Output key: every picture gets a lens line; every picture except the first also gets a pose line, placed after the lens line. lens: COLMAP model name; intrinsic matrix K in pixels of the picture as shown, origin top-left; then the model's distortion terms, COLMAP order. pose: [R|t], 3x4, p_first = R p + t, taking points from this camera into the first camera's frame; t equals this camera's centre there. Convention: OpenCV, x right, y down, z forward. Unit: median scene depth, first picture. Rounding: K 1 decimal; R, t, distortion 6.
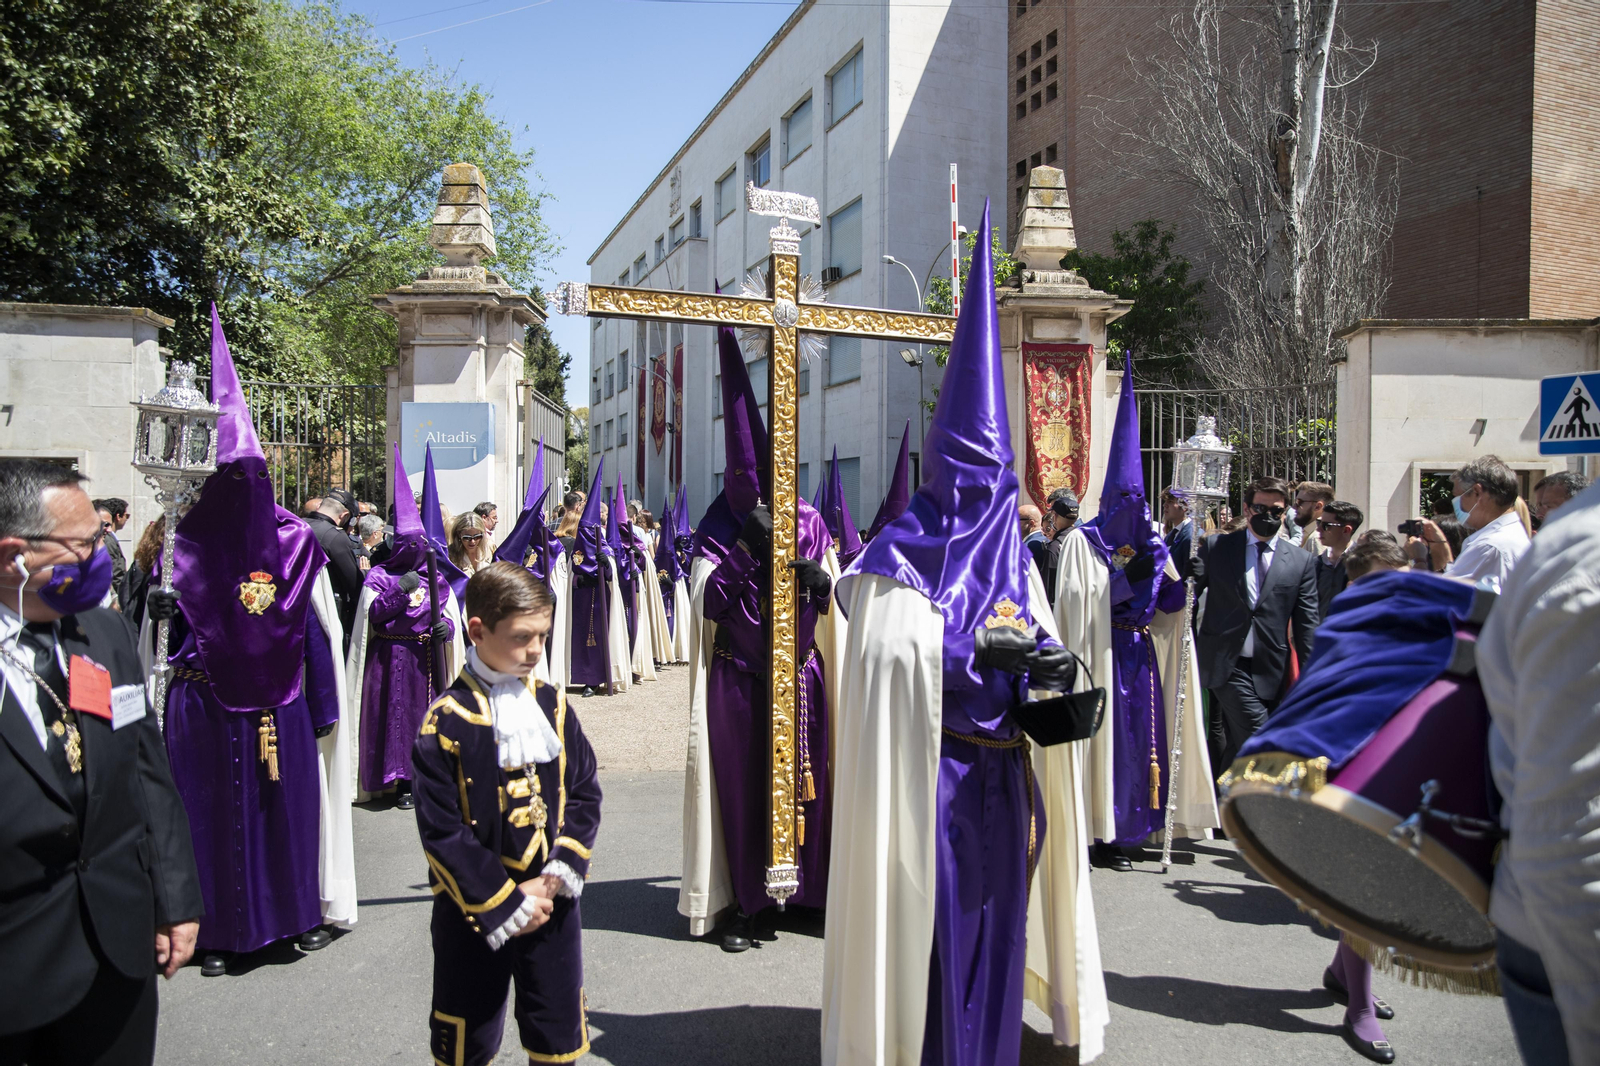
lens RADIAL K [[1058.3, 0, 798.7], [0, 1058.3, 555.8], [0, 0, 1]] dist [-0.080727, 0.003616]
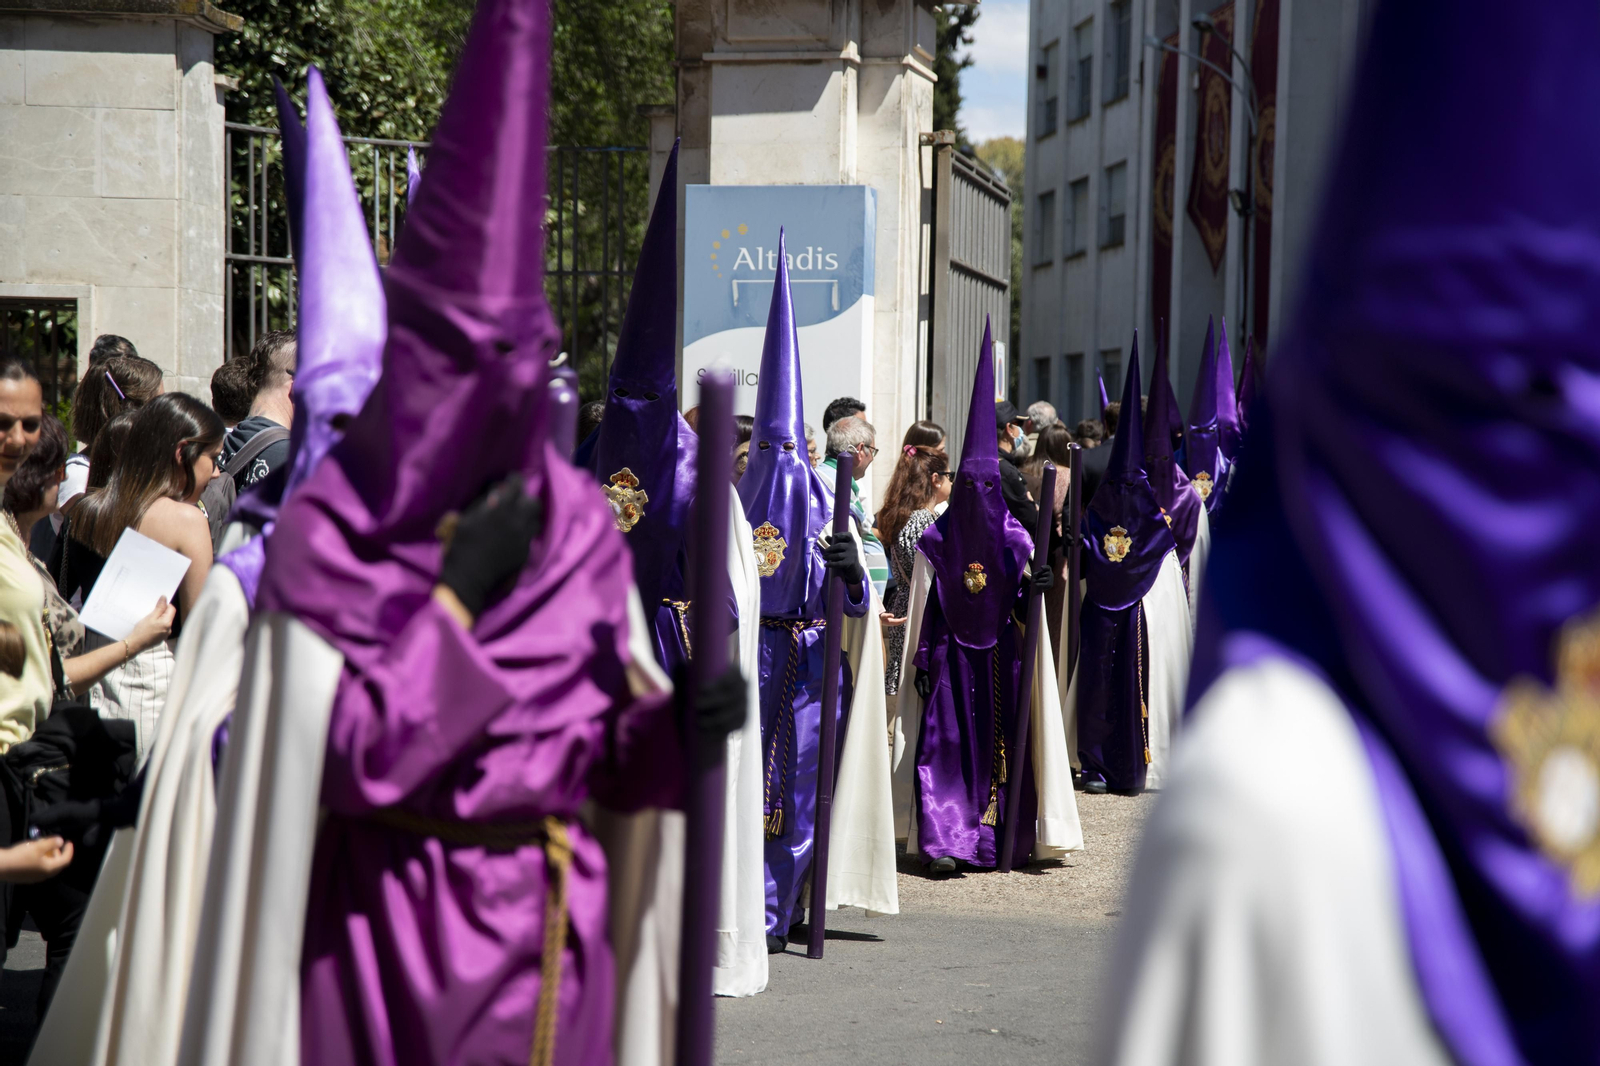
lens RADIAL K [[2863.3, 0, 883.6], [0, 2863.3, 531.2], [0, 0, 1]] dist [0.237131, 0.075262]
pose [[0.970956, 0.015236, -0.238773, 0.014972], [-0.016006, 0.999871, -0.001286, 0.007262], [0.238722, 0.005071, 0.971075, -0.159861]]
